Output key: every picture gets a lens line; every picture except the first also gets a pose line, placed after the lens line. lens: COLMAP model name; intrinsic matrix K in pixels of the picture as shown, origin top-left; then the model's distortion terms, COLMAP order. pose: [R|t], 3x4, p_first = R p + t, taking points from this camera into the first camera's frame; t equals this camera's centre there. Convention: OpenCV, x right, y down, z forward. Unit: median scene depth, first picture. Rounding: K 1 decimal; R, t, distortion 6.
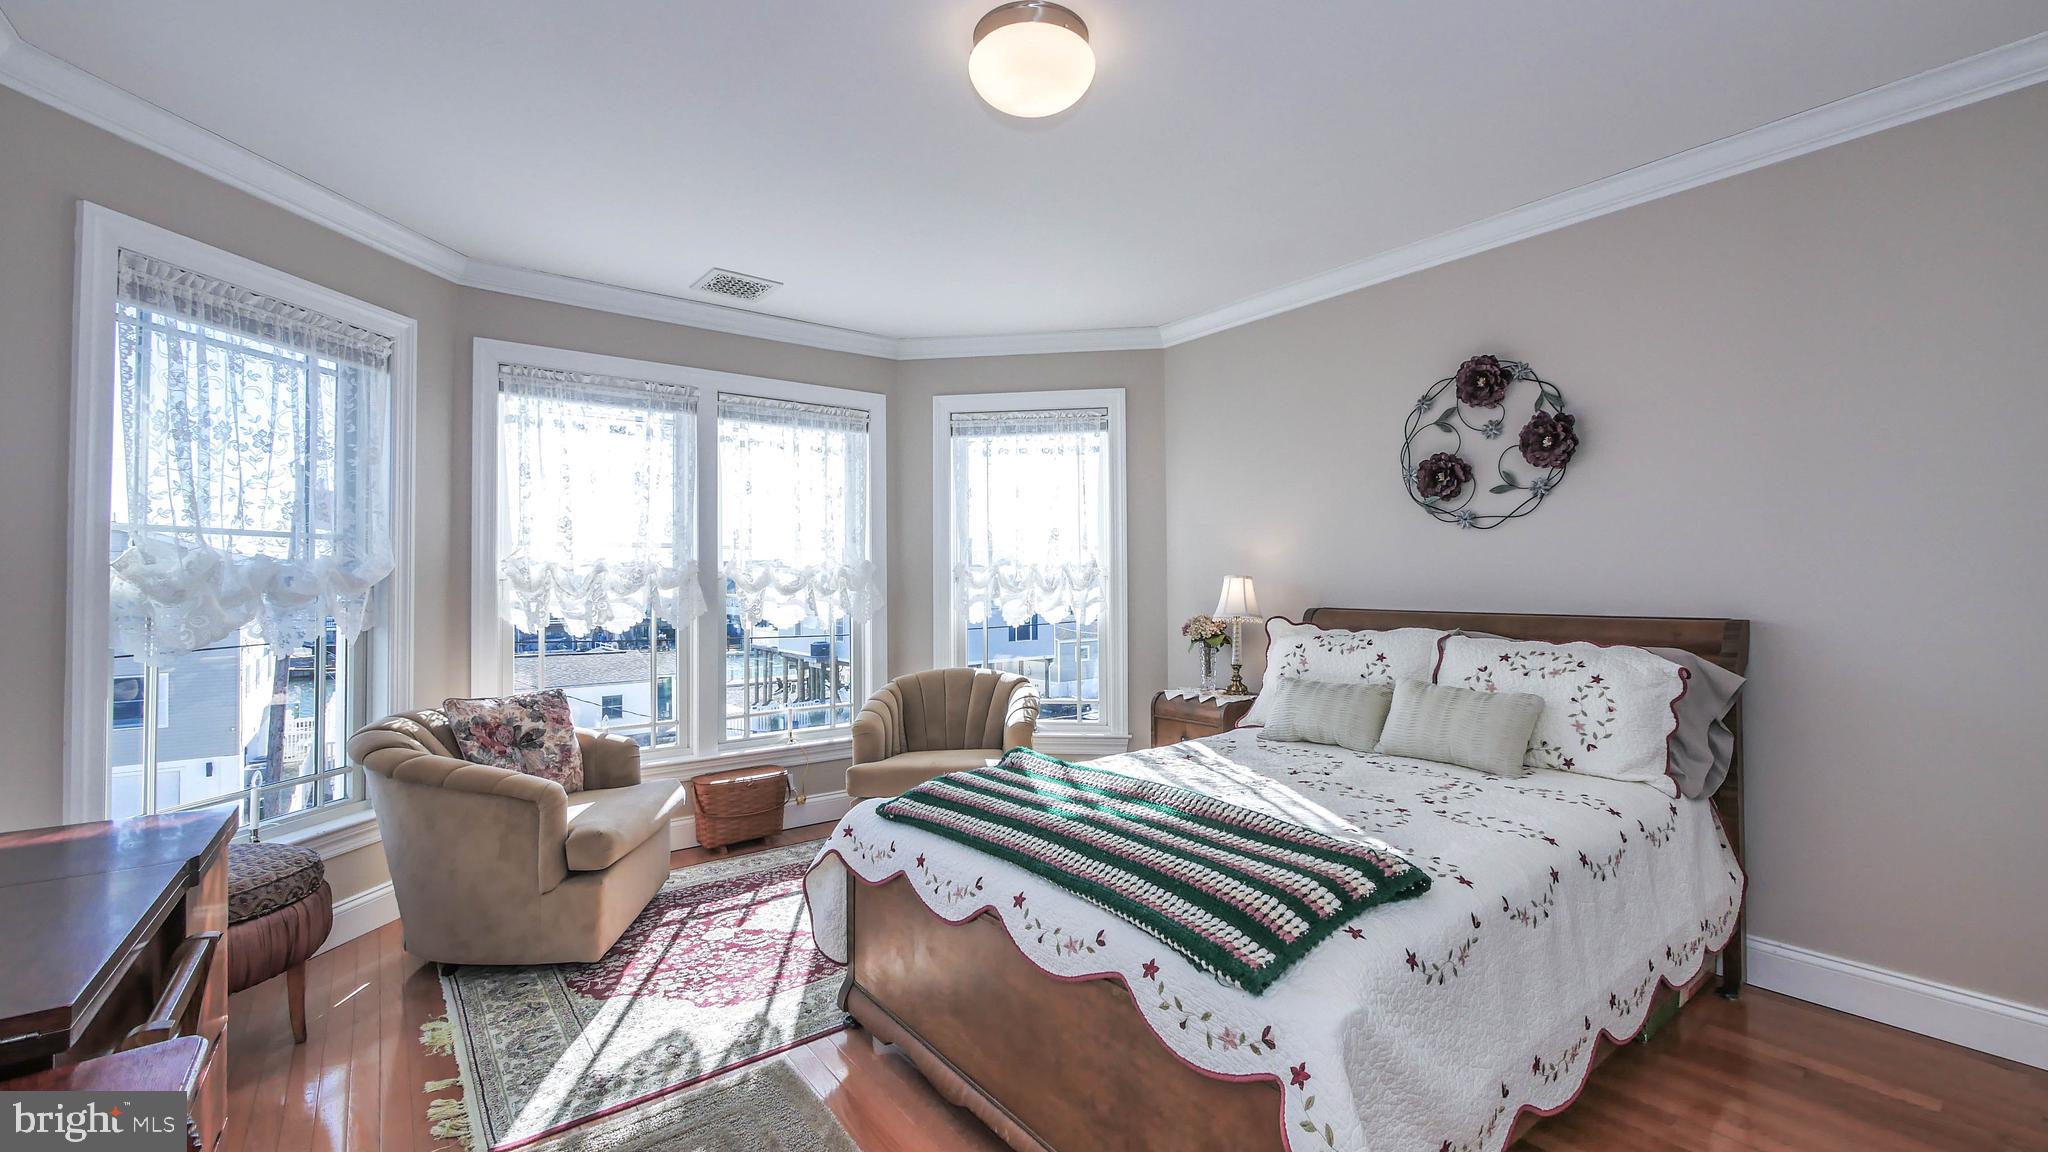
lens RADIAL K [[841.7, 0, 1024.6], [0, 841.7, 566.4], [0, 0, 1]] dist [-0.008119, 0.001111]
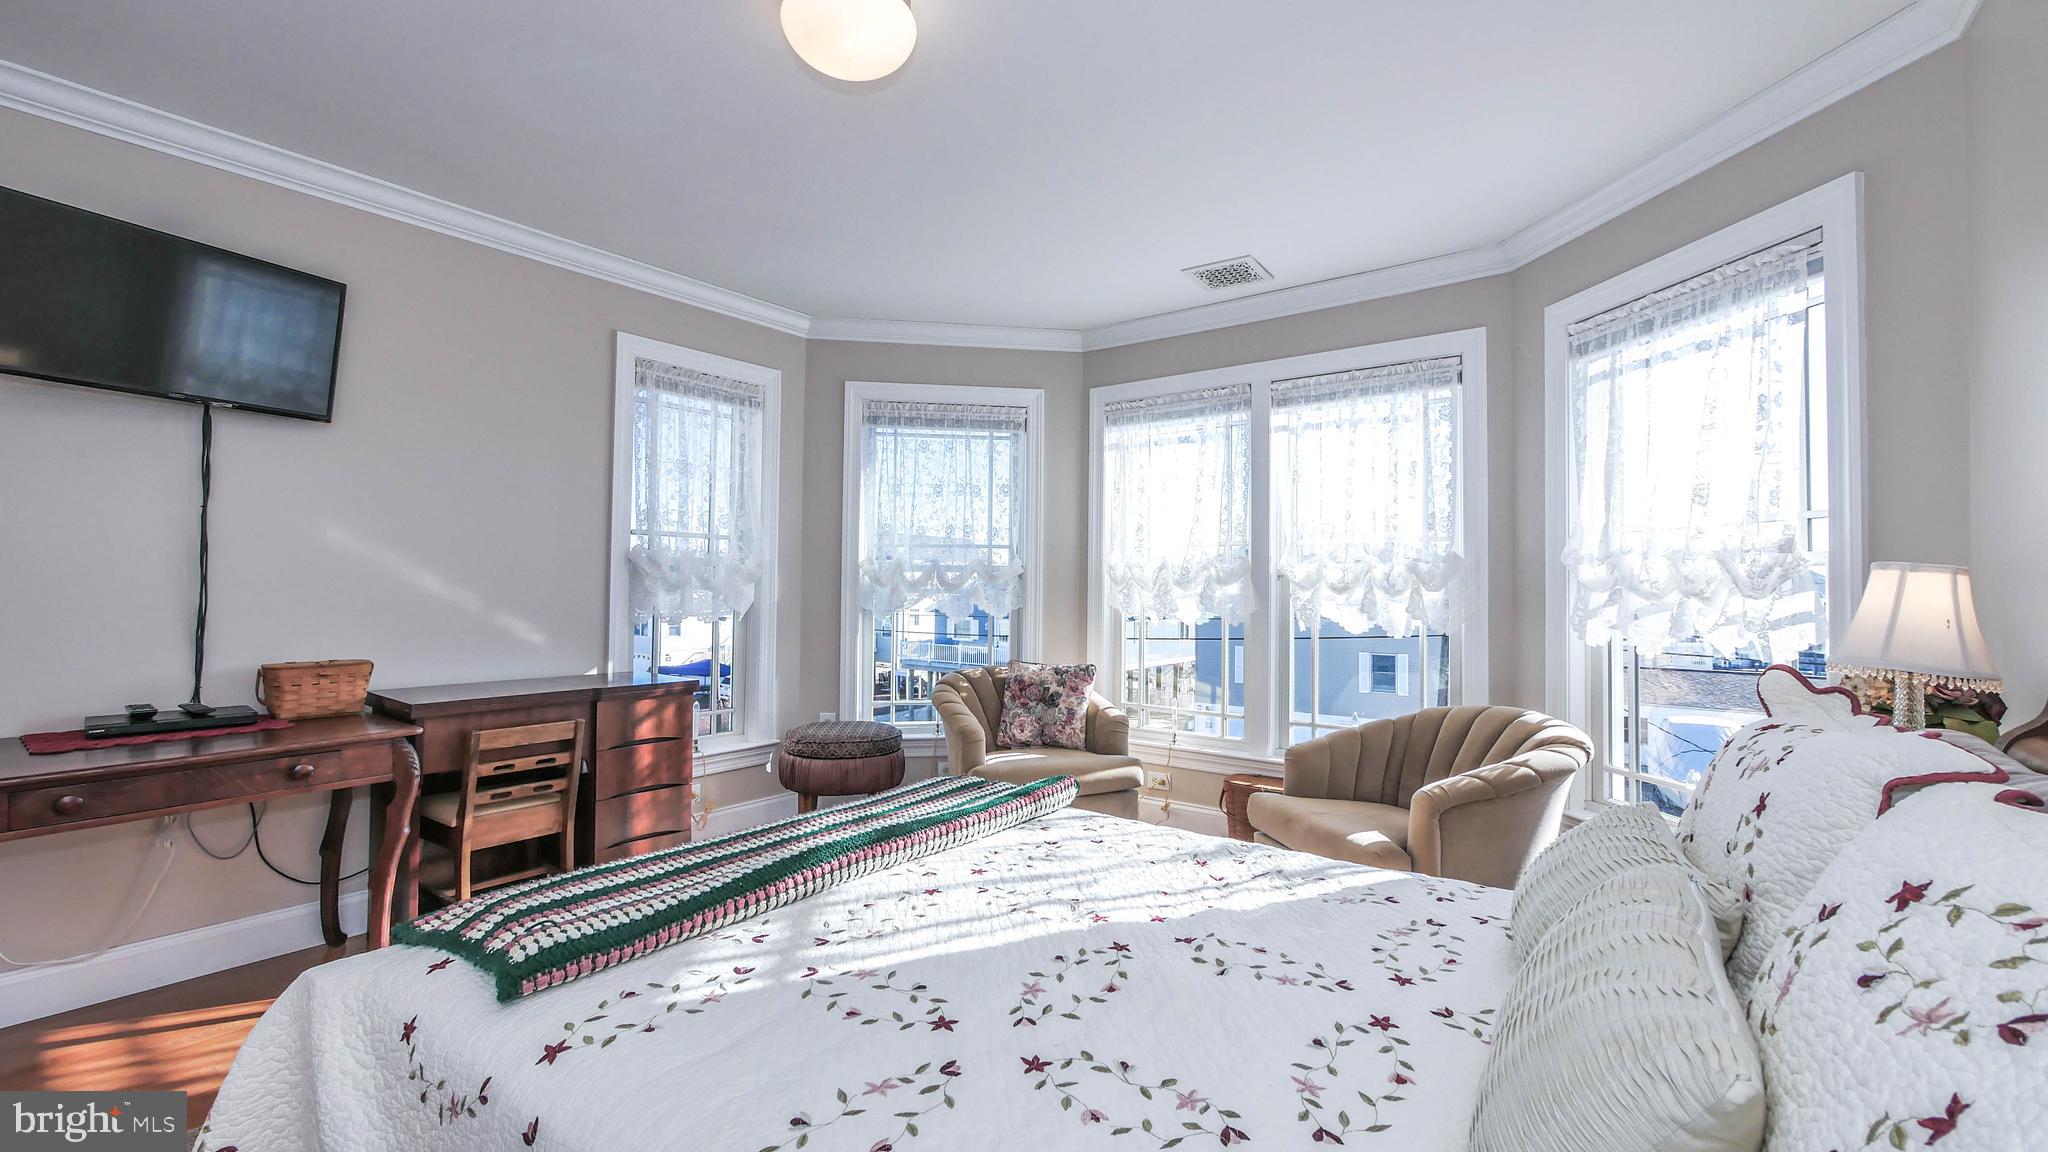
lens RADIAL K [[841.7, 0, 1024.6], [0, 841.7, 566.4], [0, 0, 1]] dist [-0.008119, 0.001111]
pose [[0.274128, -0.011163, -0.961628, 0.511724], [0.006431, 0.999932, -0.009774, 0.012485], [0.961672, -0.003505, 0.274181, 0.491445]]
